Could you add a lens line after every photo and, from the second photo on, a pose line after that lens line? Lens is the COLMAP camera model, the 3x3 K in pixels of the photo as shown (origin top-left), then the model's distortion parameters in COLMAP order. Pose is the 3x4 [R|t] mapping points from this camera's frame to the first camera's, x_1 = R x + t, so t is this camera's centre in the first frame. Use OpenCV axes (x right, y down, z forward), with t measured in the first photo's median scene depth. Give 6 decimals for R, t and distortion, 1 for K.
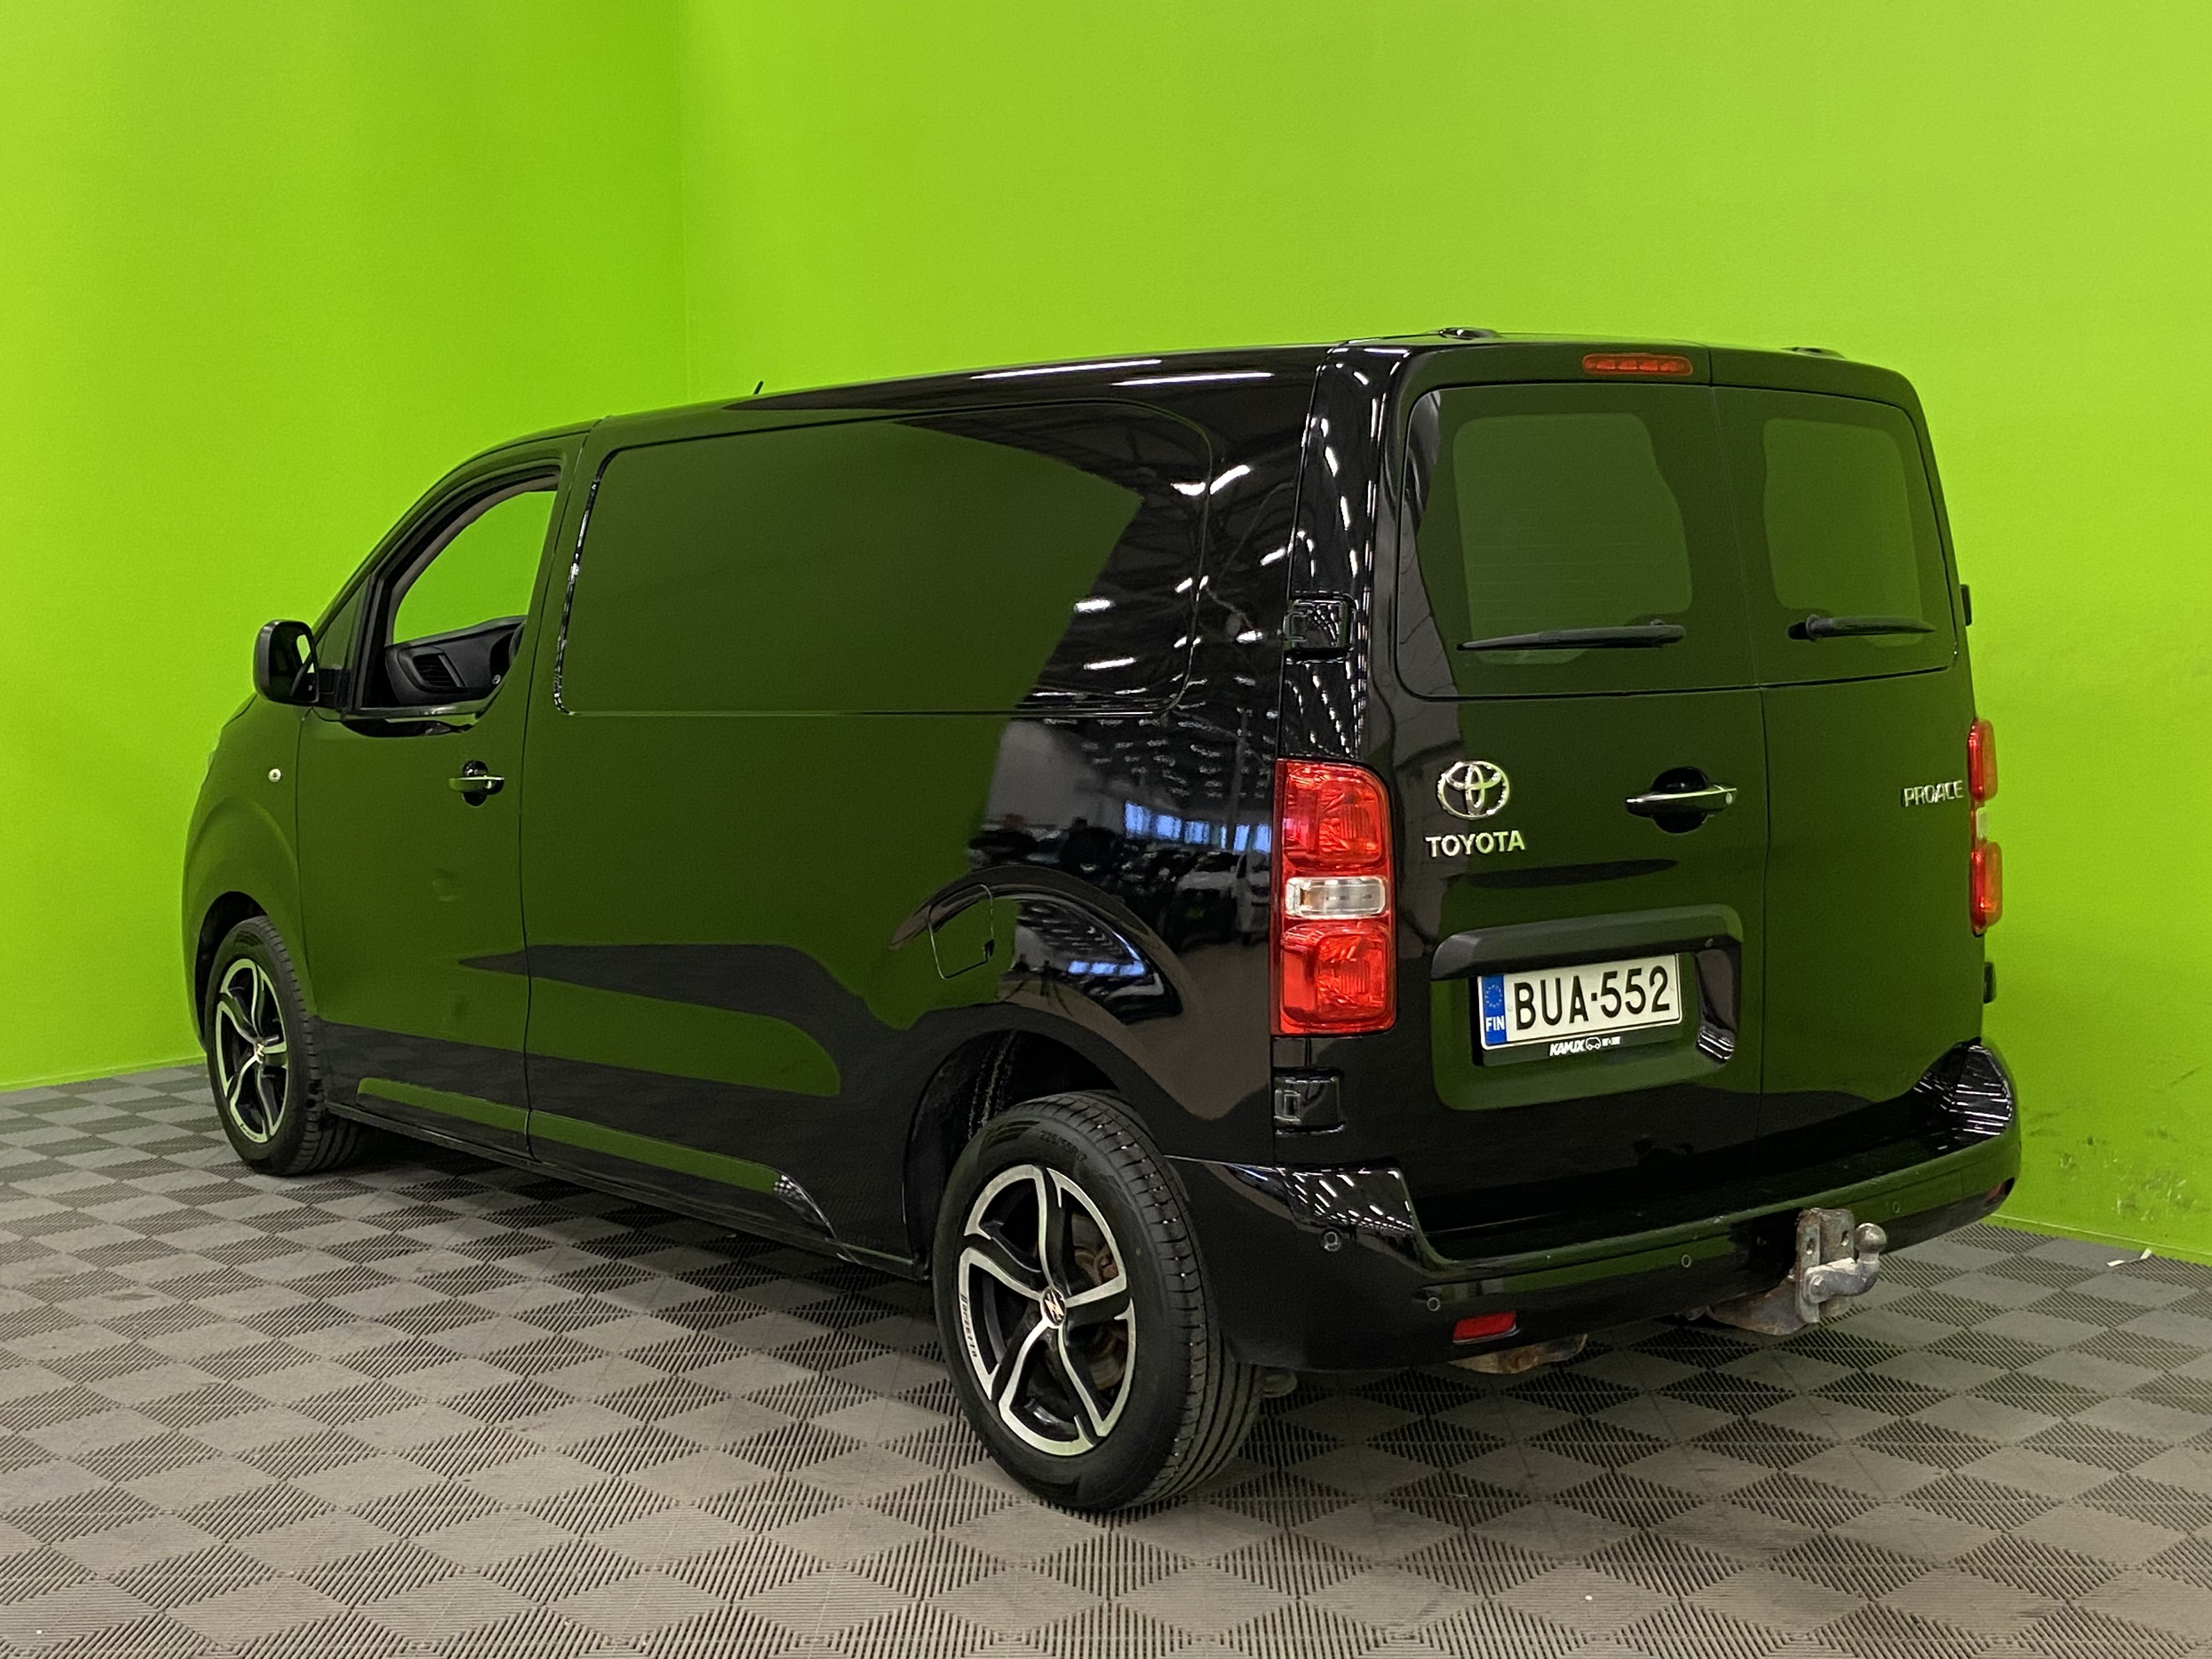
lens RADIAL K [[2924.1, 0, 1106.0], [0, 2924.1, 829.5], [0, 0, 1]] dist [-0.000508, 0.011973]
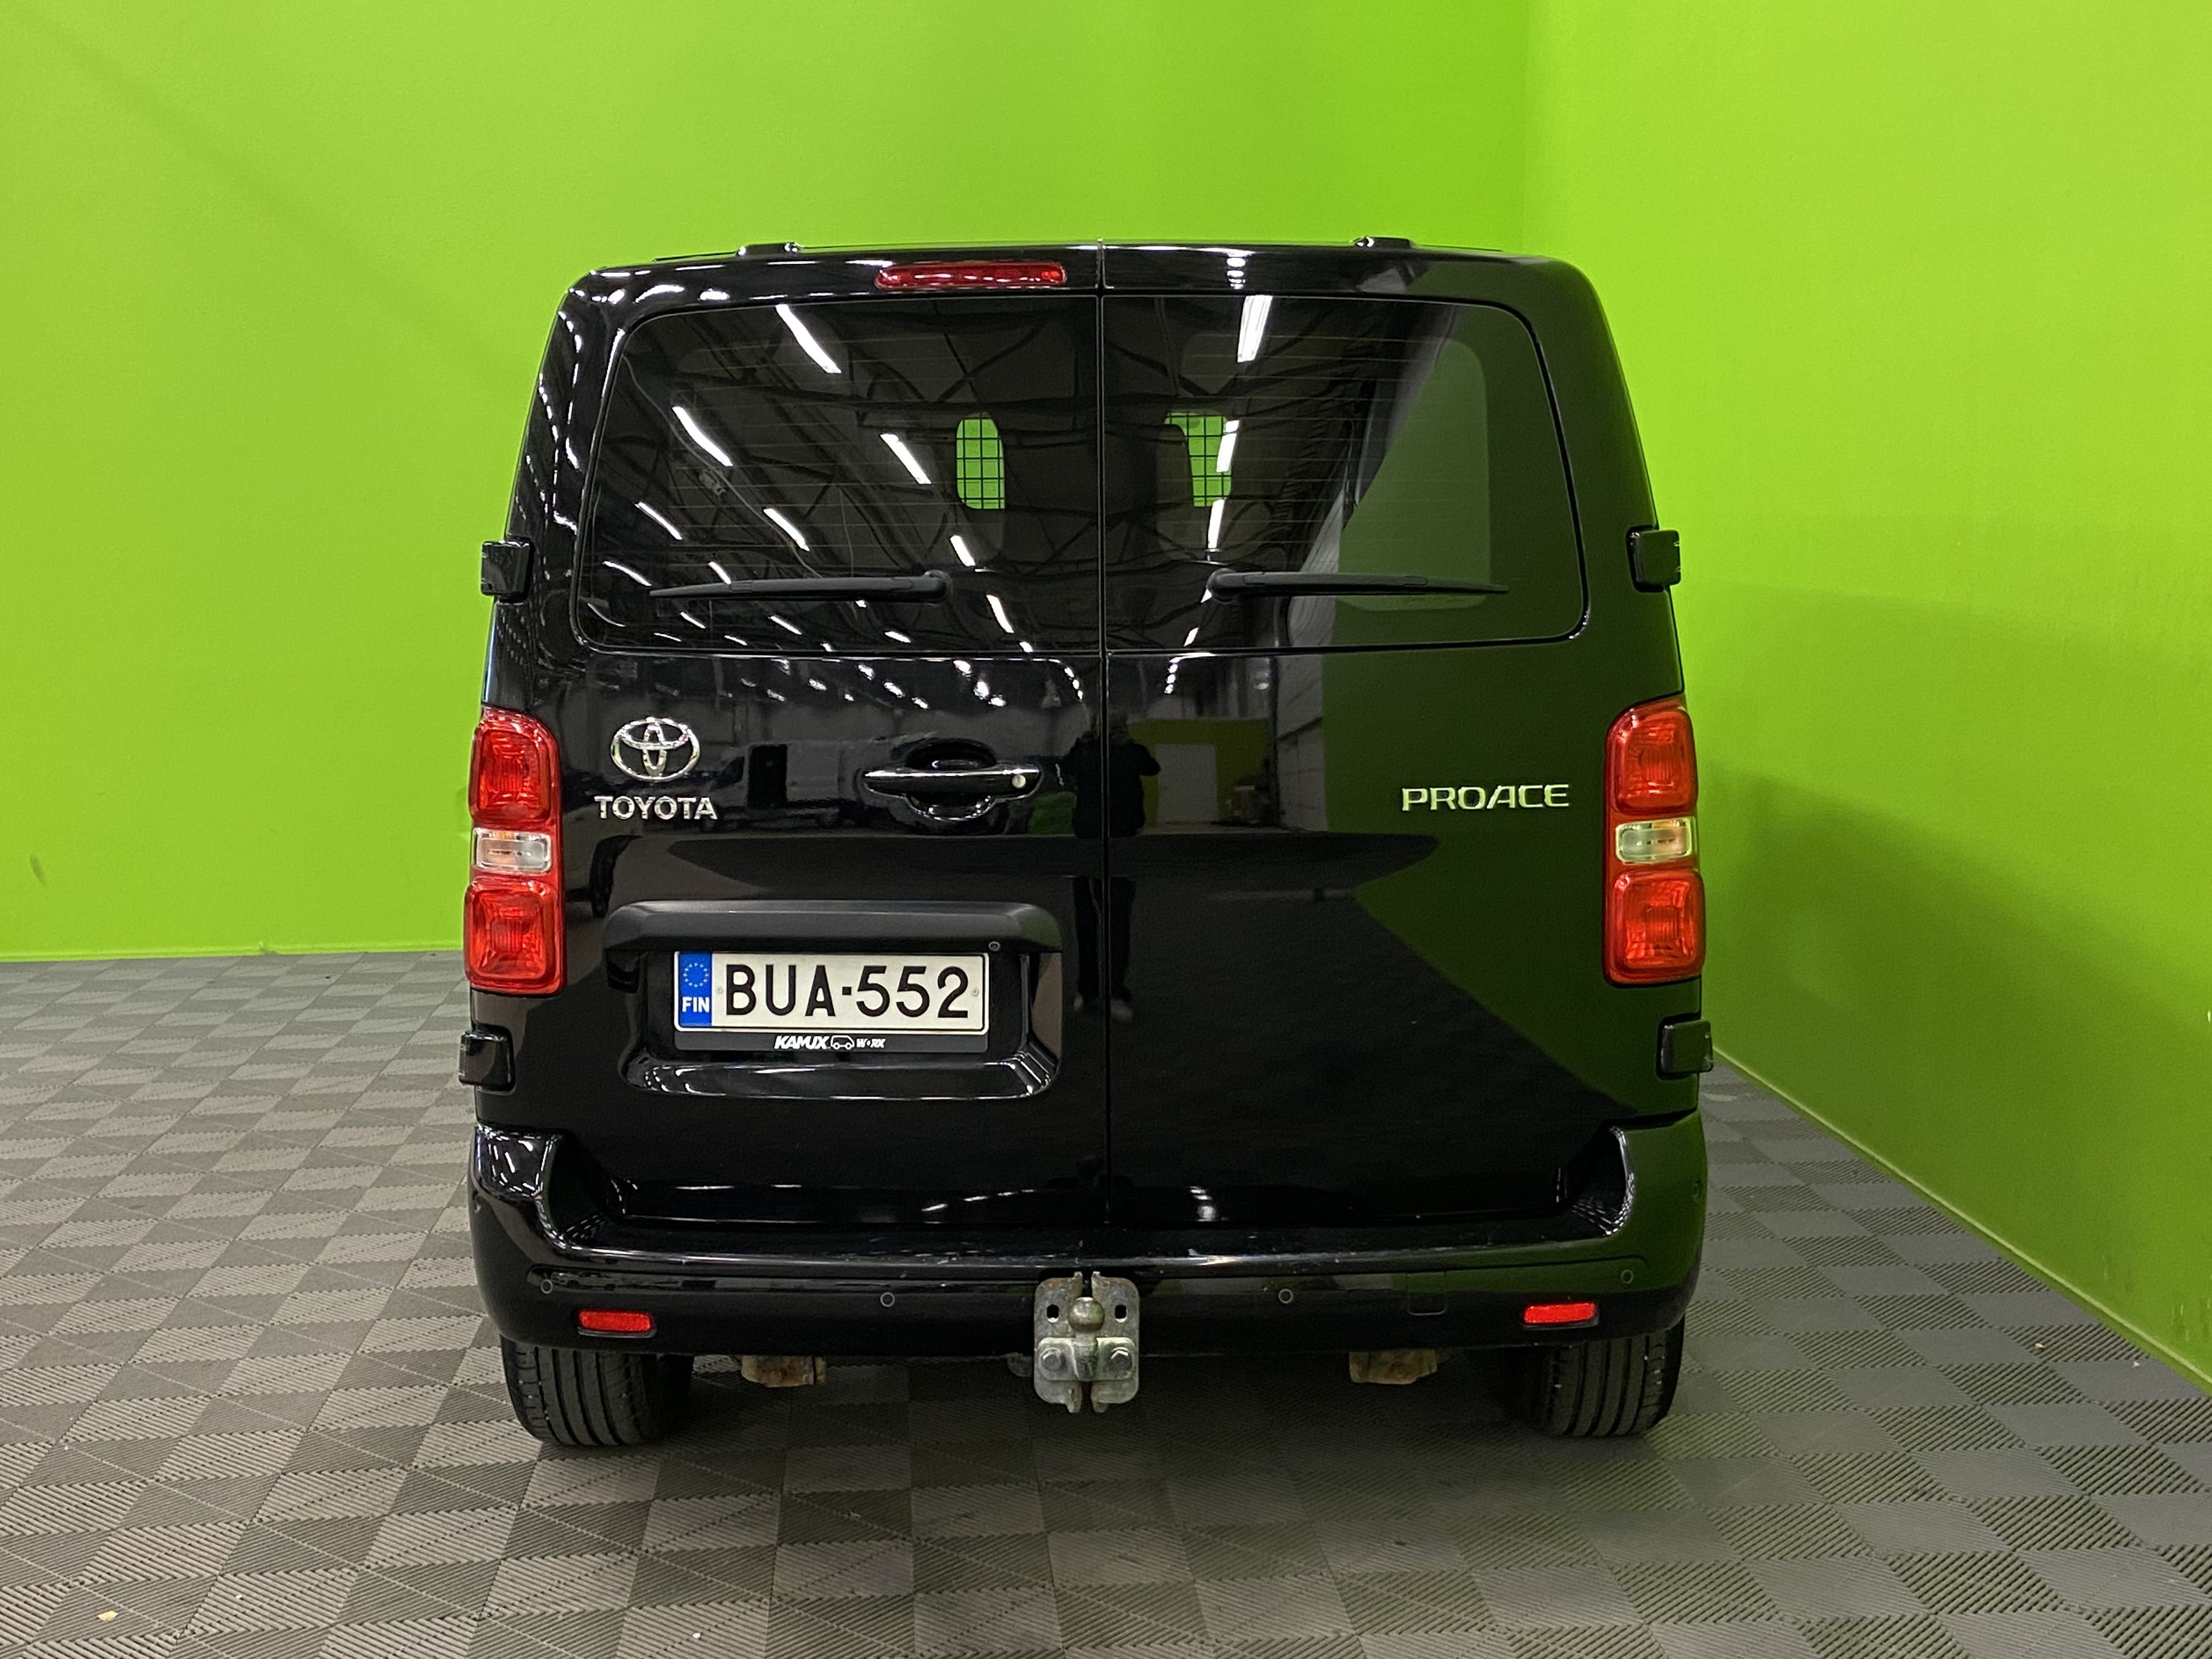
lens RADIAL K [[2924.1, 0, 1106.0], [0, 2924.1, 829.5], [0, 0, 1]] dist [-0.000508, 0.011973]
pose [[0.764268, 0.072841, -0.640771, 0.805625], [-0.060903, 0.997312, 0.040731, -0.033772], [0.642016, 0.007896, 0.766651, 0.366594]]
